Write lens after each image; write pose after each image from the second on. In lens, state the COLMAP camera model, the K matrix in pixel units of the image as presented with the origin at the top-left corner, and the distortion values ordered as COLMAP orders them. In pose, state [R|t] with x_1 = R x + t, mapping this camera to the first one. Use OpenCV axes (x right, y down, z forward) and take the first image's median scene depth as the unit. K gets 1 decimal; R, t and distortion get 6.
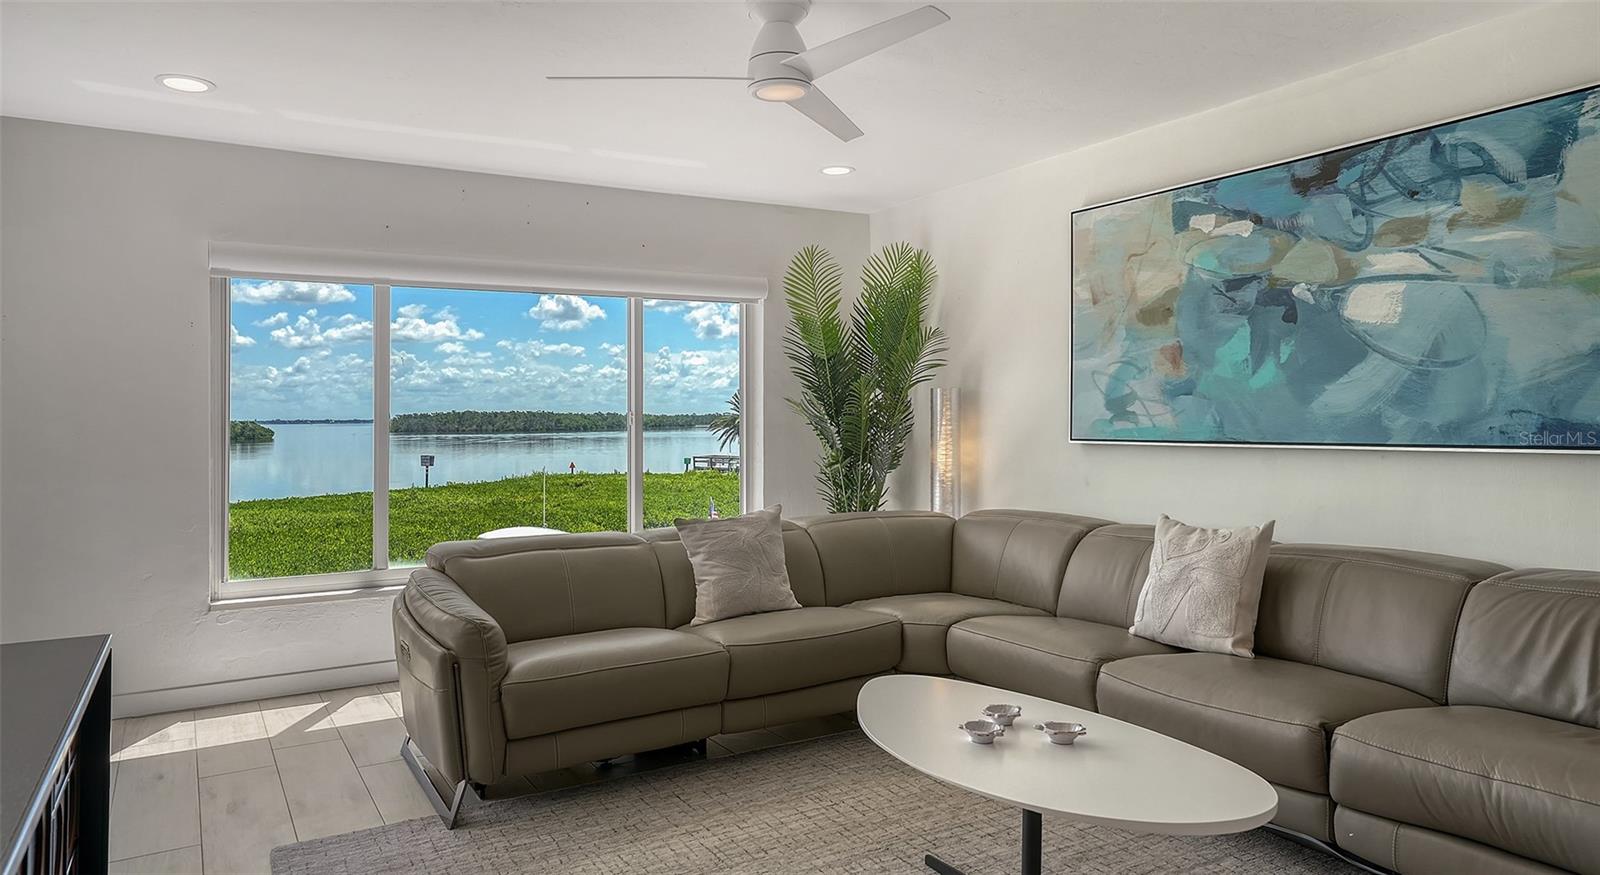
lens RADIAL K [[1059.3, 0, 823.2], [0, 1059.3, 433.0], [0, 0, 1]] dist [0.021419, 0.002852]
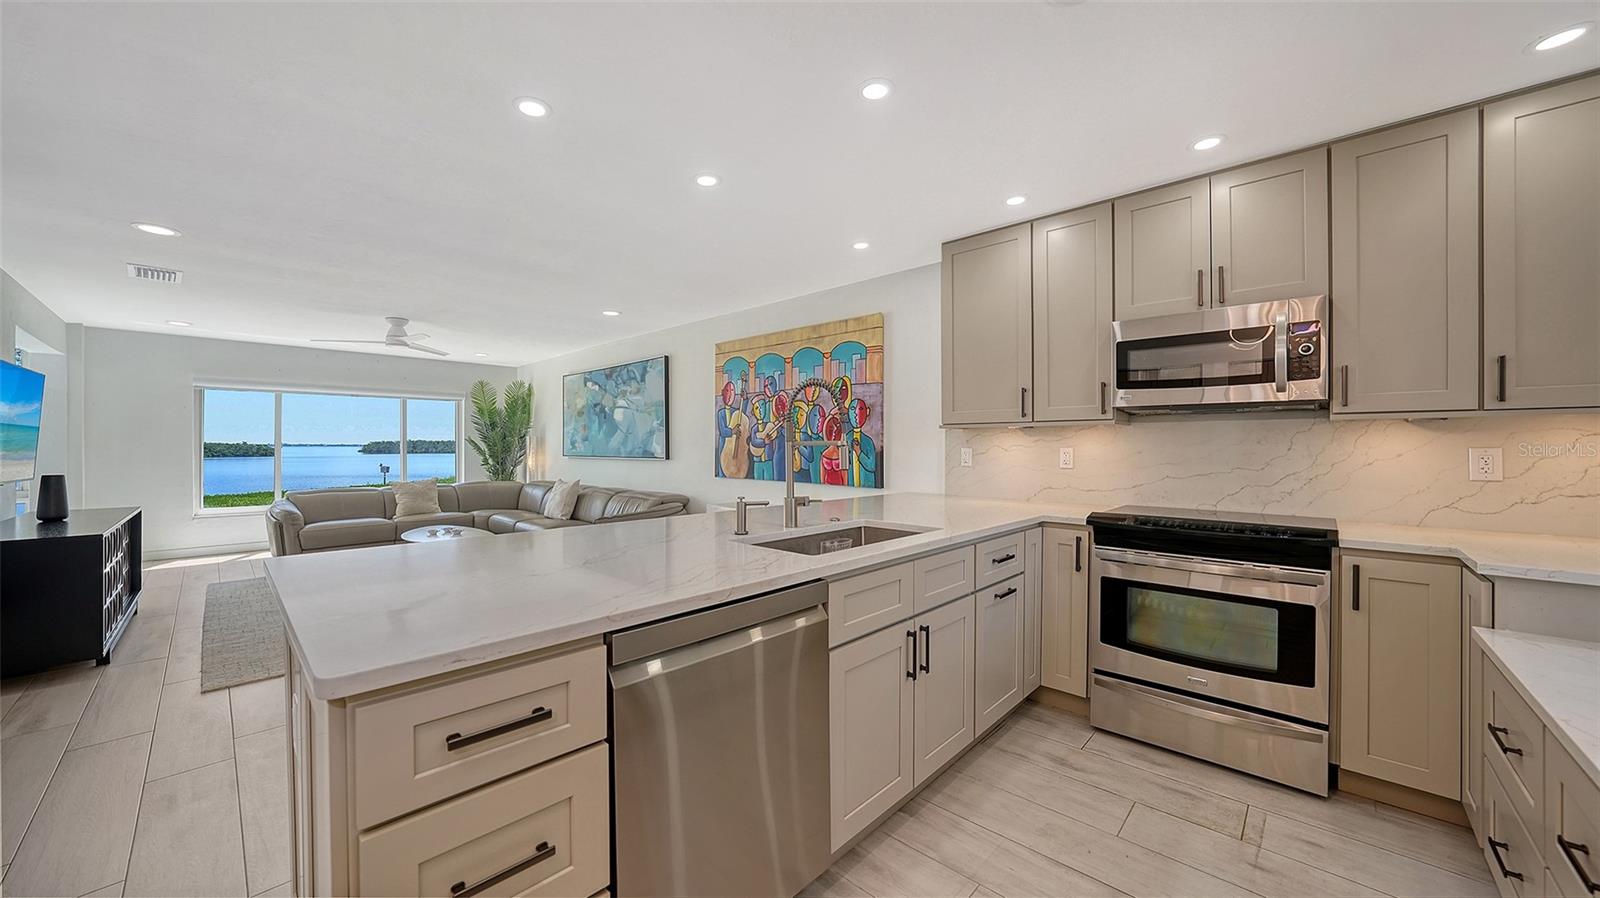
lens RADIAL K [[577.1, 0, 795.5], [0, 577.1, 454.4], [0, 0, 1]] dist [-0.014776, 0.004585]
pose [[0.967418, 0.009481, 0.253006, 0.555360], [-0.008753, 0.999954, -0.004005, 0.004205], [-0.253033, 0.001660, 0.967456, -0.806806]]
